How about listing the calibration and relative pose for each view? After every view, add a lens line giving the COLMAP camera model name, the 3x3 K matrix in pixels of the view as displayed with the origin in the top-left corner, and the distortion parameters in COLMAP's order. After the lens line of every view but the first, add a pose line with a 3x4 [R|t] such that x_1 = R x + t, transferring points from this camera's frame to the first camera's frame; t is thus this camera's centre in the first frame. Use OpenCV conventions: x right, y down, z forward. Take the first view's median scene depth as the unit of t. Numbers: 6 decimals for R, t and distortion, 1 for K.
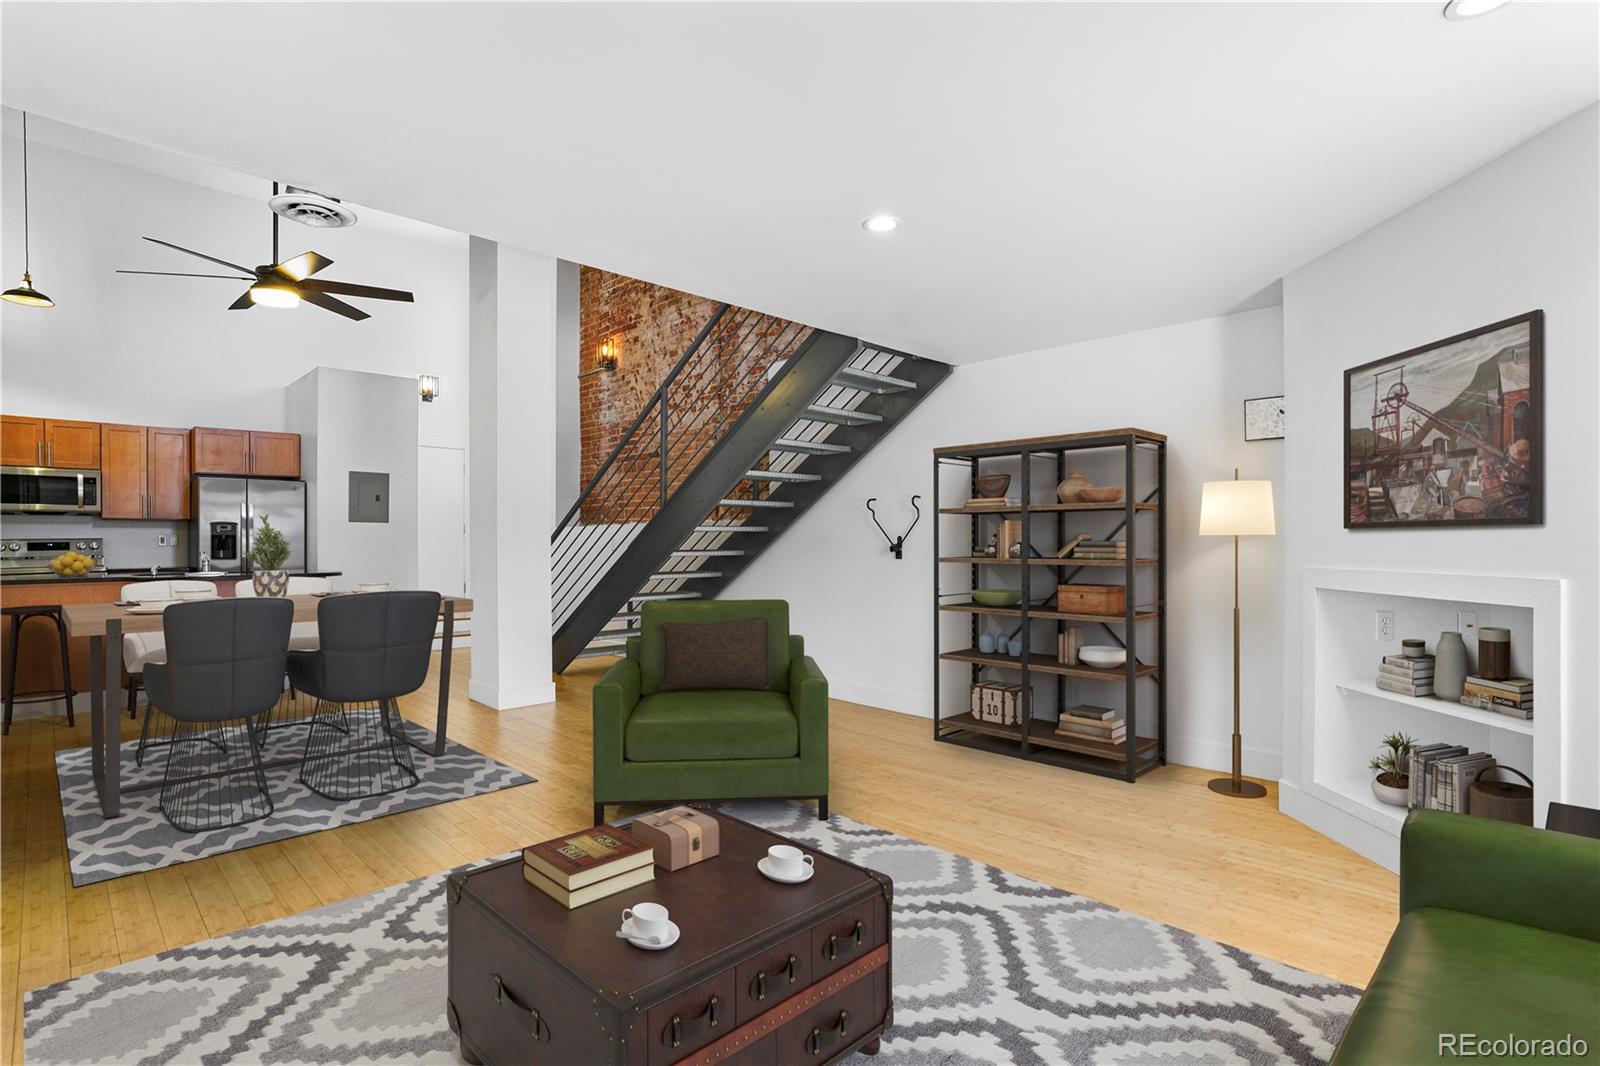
lens RADIAL K [[838.2, 0, 801.2], [0, 838.2, 539.6], [0, 0, 1]] dist [-0.086913, 0.047969]
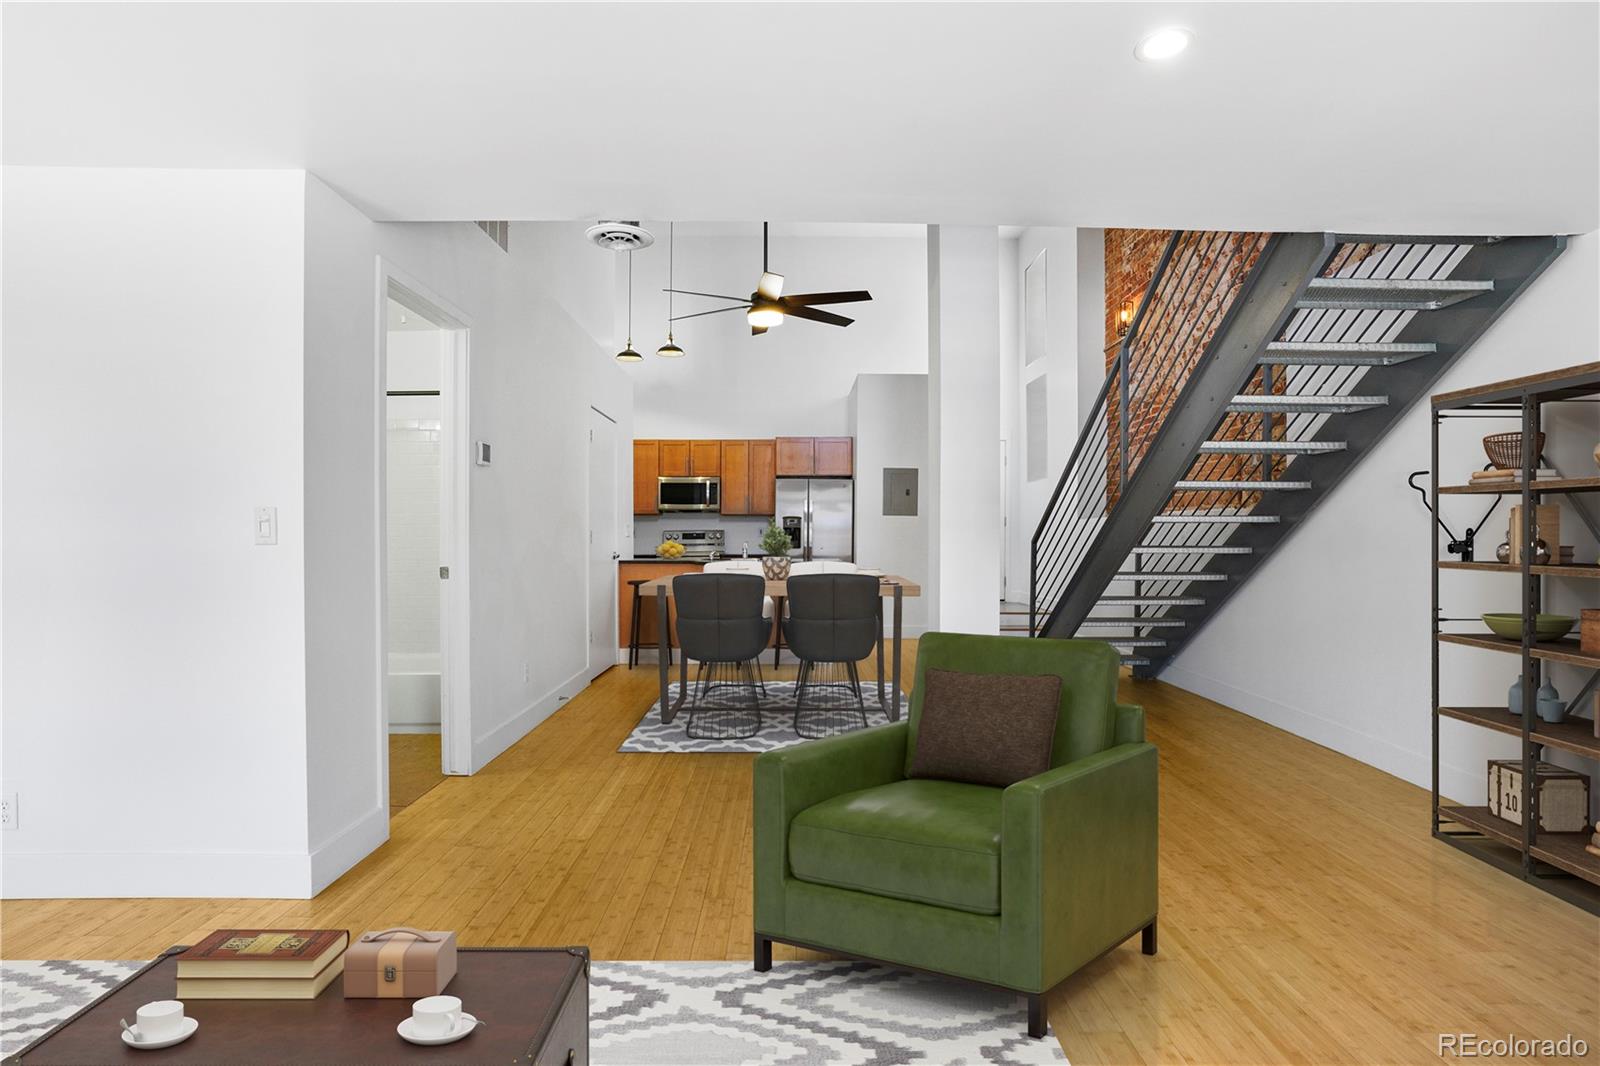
lens RADIAL K [[838.2, 0, 801.2], [0, 838.2, 539.6], [0, 0, 1]] dist [-0.086913, 0.047969]
pose [[0.686501, 0.009342, -0.727069, 0.217374], [-0.003575, 0.999949, 0.009472, 0.000416], [0.727120, -0.003903, 0.686499, 0.211663]]
